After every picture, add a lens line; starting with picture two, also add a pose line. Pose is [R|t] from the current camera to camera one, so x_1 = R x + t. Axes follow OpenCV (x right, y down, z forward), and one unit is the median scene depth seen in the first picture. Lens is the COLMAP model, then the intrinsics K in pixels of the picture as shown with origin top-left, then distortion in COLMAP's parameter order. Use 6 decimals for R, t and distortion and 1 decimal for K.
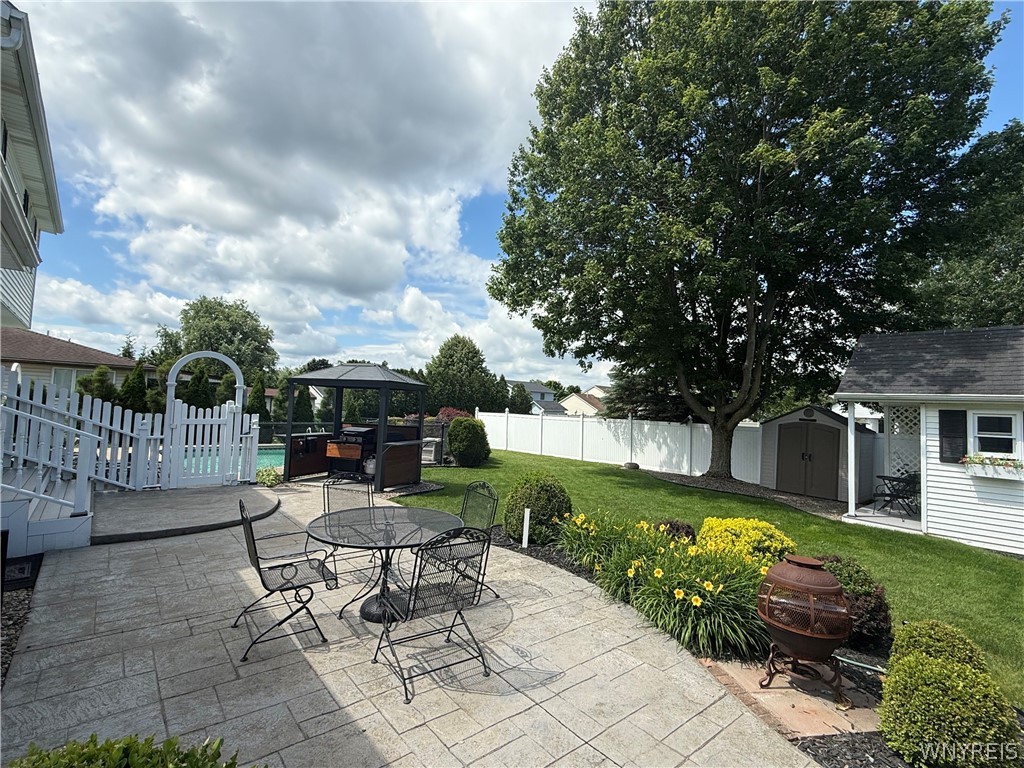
lens RADIAL K [[487.9, 0, 512.0], [0, 487.9, 384.0], [0, 0, 1]] dist [0.000710, -0.000354]
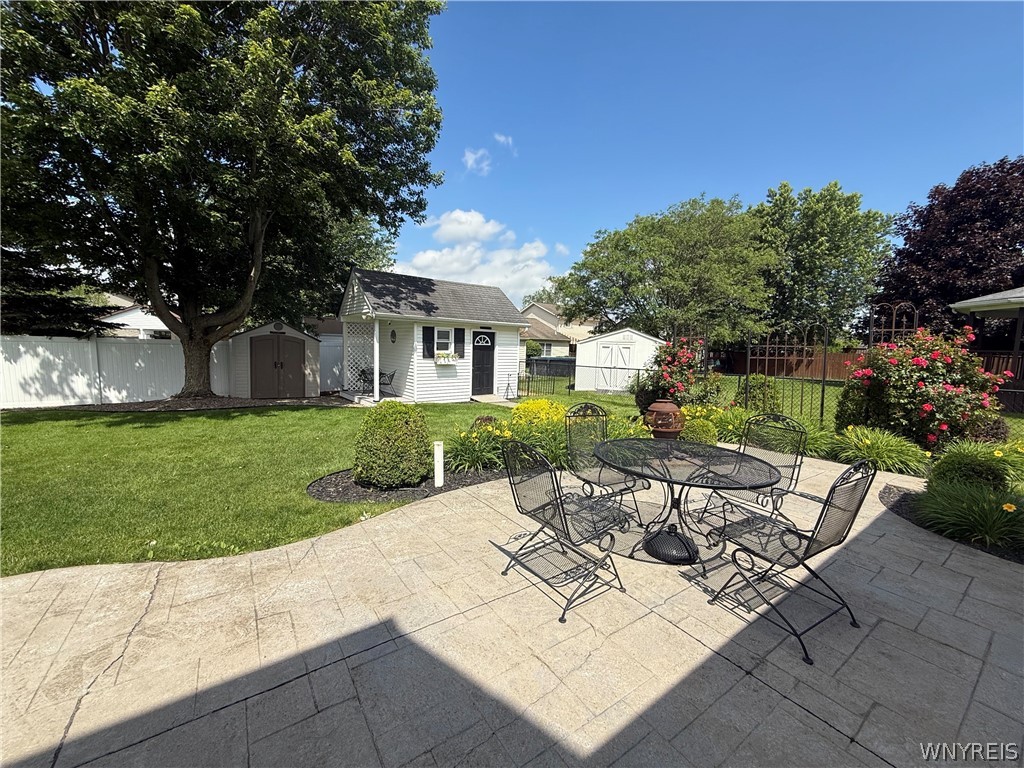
lens RADIAL K [[416.0, 0, 512.0], [0, 416.0, 384.0], [0, 0, 1]] dist [-0.000935, 0.000197]
pose [[0.104942, -0.127966, 0.986211, -0.472039], [-0.071575, 0.988143, 0.135833, 0.035781], [-0.991899, -0.084842, 0.094539, 0.576990]]
